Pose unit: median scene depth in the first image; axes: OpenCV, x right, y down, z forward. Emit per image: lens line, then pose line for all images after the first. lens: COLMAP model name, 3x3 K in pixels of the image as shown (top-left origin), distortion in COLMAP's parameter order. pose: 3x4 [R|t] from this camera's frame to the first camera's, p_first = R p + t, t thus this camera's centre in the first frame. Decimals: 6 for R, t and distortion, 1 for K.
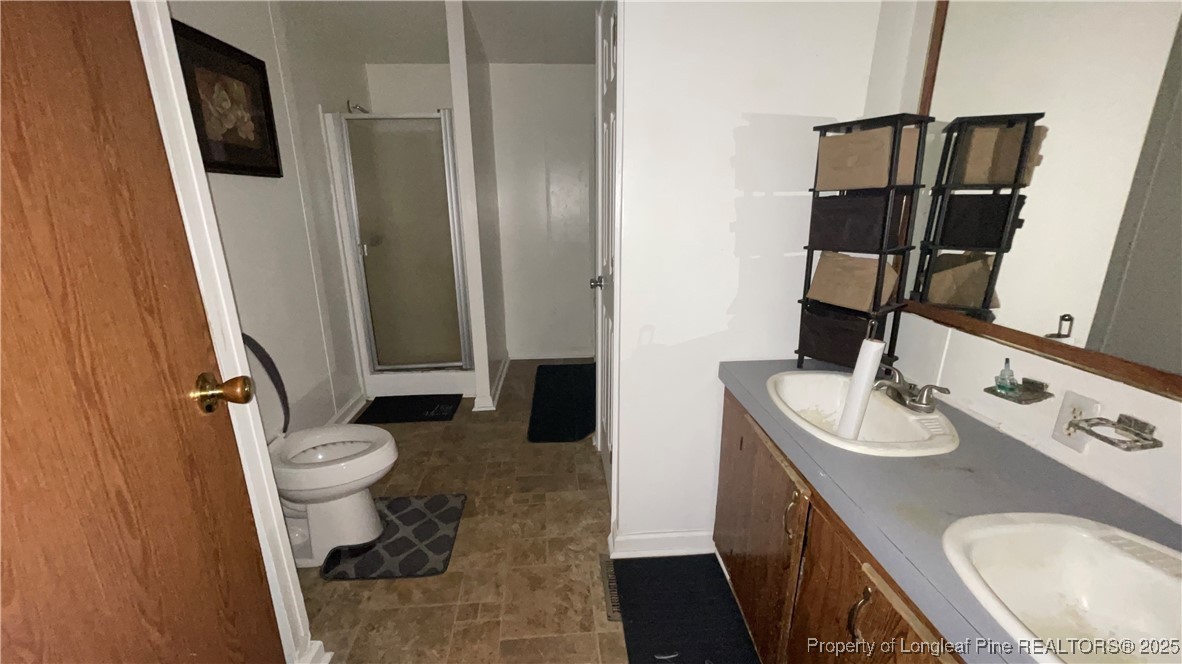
lens RADIAL K [[478.5, 0, 589.5], [0, 478.5, 338.7], [0, 0, 1]] dist [-0.000631, 0.000034]
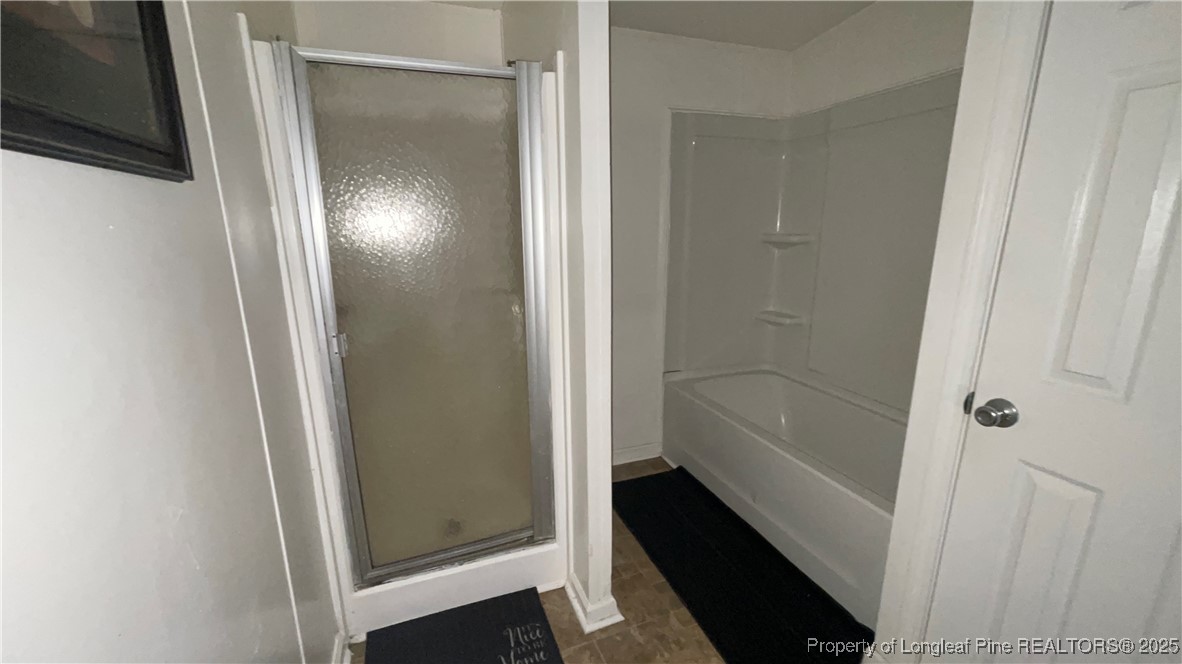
lens RADIAL K [[478.5, 0, 589.5], [0, 478.5, 338.7], [0, 0, 1]] dist [-0.000631, 0.000034]
pose [[0.958989, -0.069977, 0.274669, -0.404486], [0.083817, 0.995719, -0.038962, -0.167293], [-0.270767, 0.060386, 0.960749, 0.532089]]
